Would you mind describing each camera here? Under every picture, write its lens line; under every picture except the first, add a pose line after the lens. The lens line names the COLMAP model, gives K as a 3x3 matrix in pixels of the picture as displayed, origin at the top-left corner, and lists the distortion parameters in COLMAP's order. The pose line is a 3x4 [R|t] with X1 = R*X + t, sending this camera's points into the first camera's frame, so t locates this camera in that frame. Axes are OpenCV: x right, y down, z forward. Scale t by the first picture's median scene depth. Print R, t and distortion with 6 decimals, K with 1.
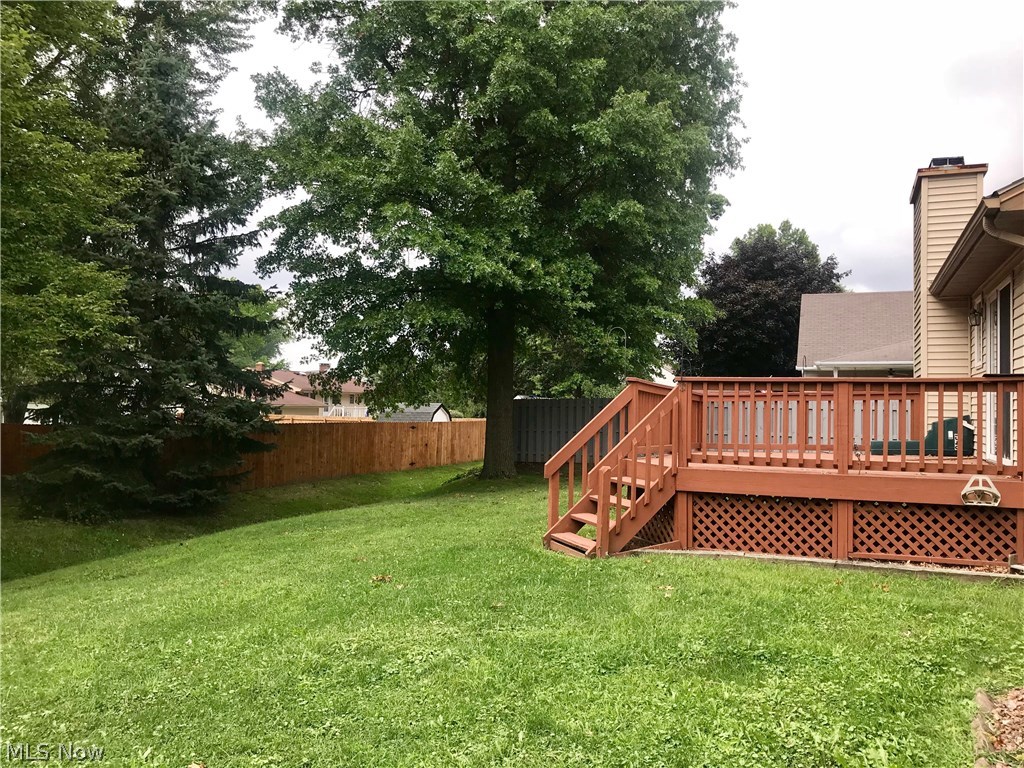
lens RADIAL K [[859.9, 0, 544.8], [0, 859.9, 372.2], [0, 0, 1]] dist [0.022892, 0.004697]
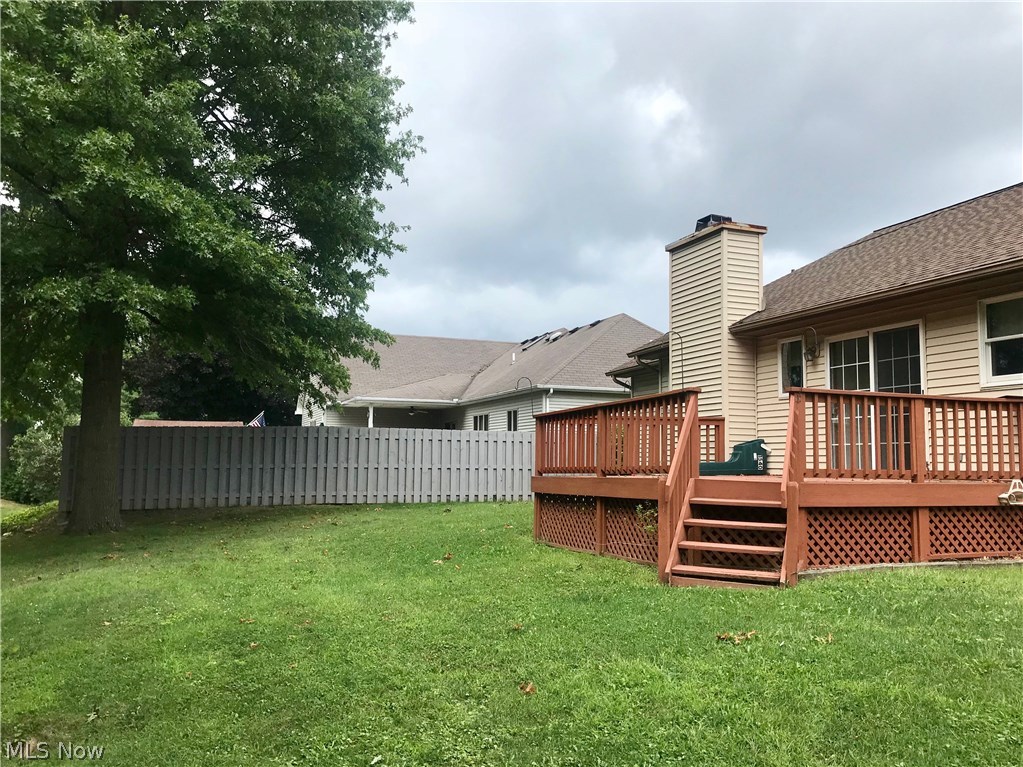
lens RADIAL K [[859.1, 0, 544.3], [0, 859.1, 371.7], [0, 0, 1]] dist [0.022892, 0.004697]
pose [[0.738869, 0.063266, 0.670873, -0.502859], [-0.027854, 0.997599, -0.063400, 0.041073], [-0.673273, 0.028158, 0.738857, 0.348550]]
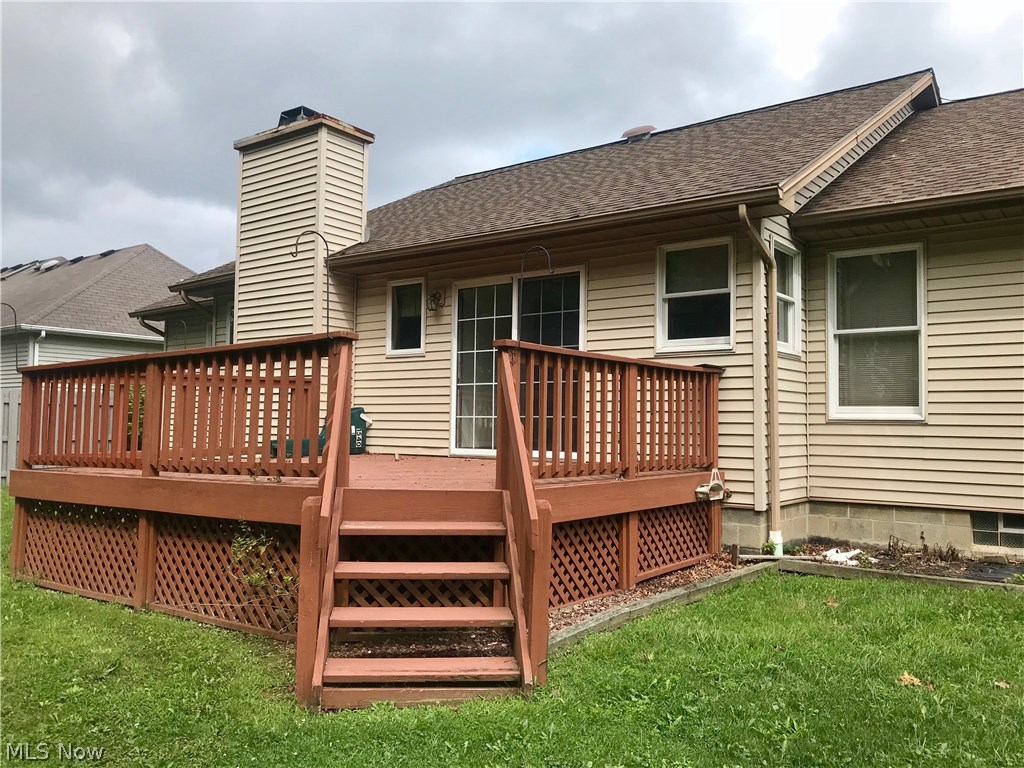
lens RADIAL K [[828.7, 0, 512.0], [0, 828.7, 384.0], [0, 0, 1]] dist [0.023514, -0.000948]
pose [[0.299572, 0.032766, 0.953511, -0.285077], [-0.048719, 0.998632, -0.019010, 0.034133], [-0.952829, -0.040759, 0.300758, 0.597993]]
